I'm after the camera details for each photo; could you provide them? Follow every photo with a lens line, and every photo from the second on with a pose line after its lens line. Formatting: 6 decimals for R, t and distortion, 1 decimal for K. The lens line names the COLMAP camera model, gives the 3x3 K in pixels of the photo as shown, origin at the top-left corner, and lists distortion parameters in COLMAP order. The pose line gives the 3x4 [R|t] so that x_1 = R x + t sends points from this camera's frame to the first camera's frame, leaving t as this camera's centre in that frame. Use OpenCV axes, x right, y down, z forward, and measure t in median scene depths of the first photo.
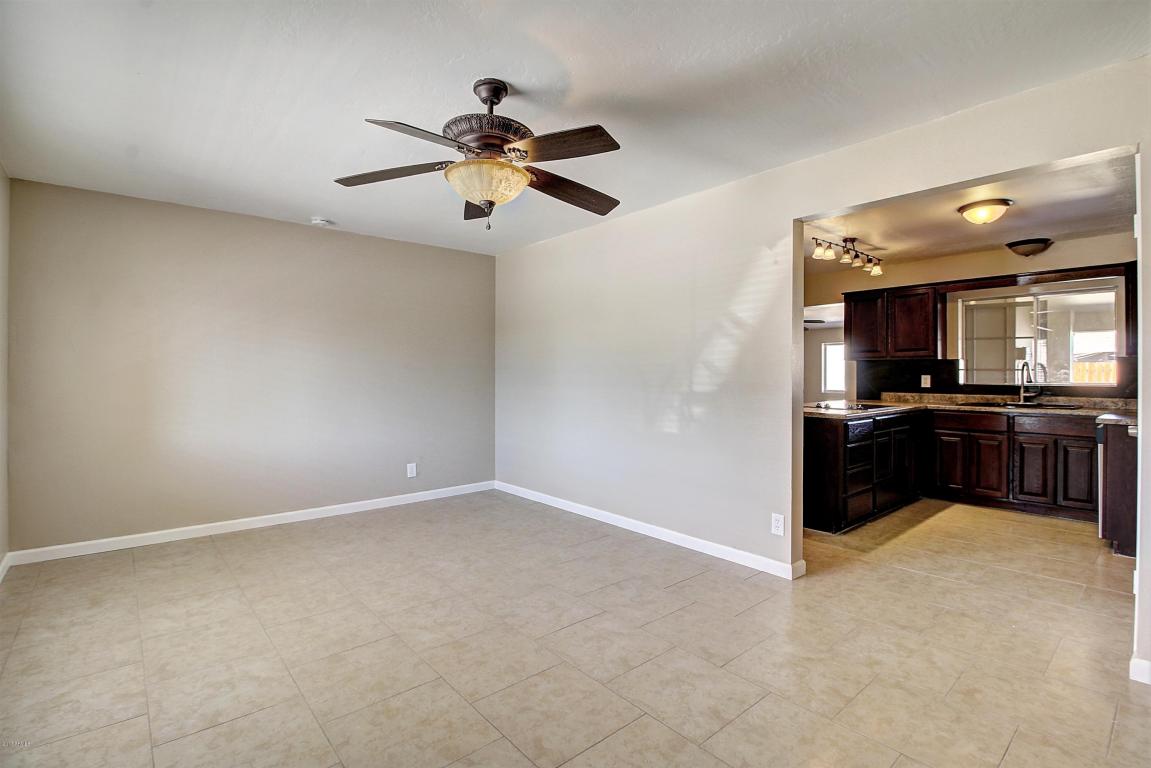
lens RADIAL K [[532.9, 0, 579.4], [0, 532.9, 372.4], [0, 0, 1]] dist [-0.002810, -0.009840]
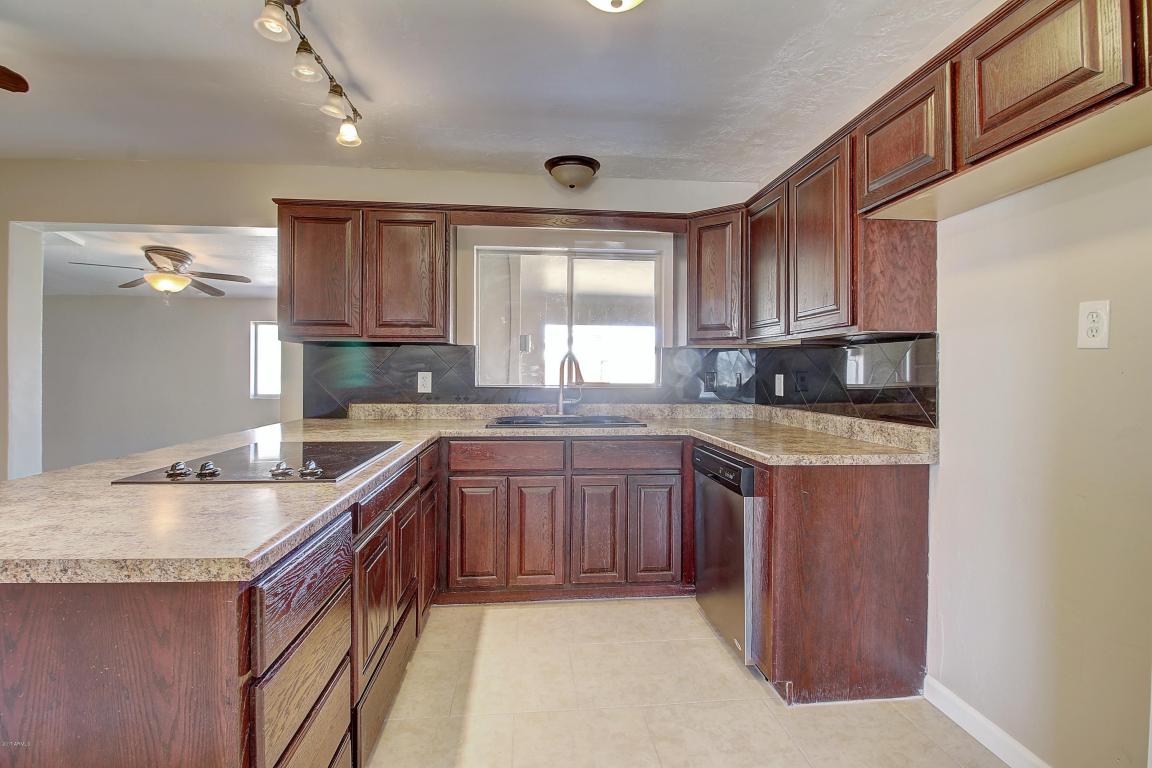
lens RADIAL K [[533.3, 0, 579.9], [0, 533.3, 372.3], [0, 0, 1]] dist [-0.002810, -0.009840]
pose [[0.568311, 0.003684, 0.822805, 0.295614], [-0.005645, 0.999984, -0.000577, 0.005558], [-0.822794, -0.004317, 0.568323, 0.572977]]
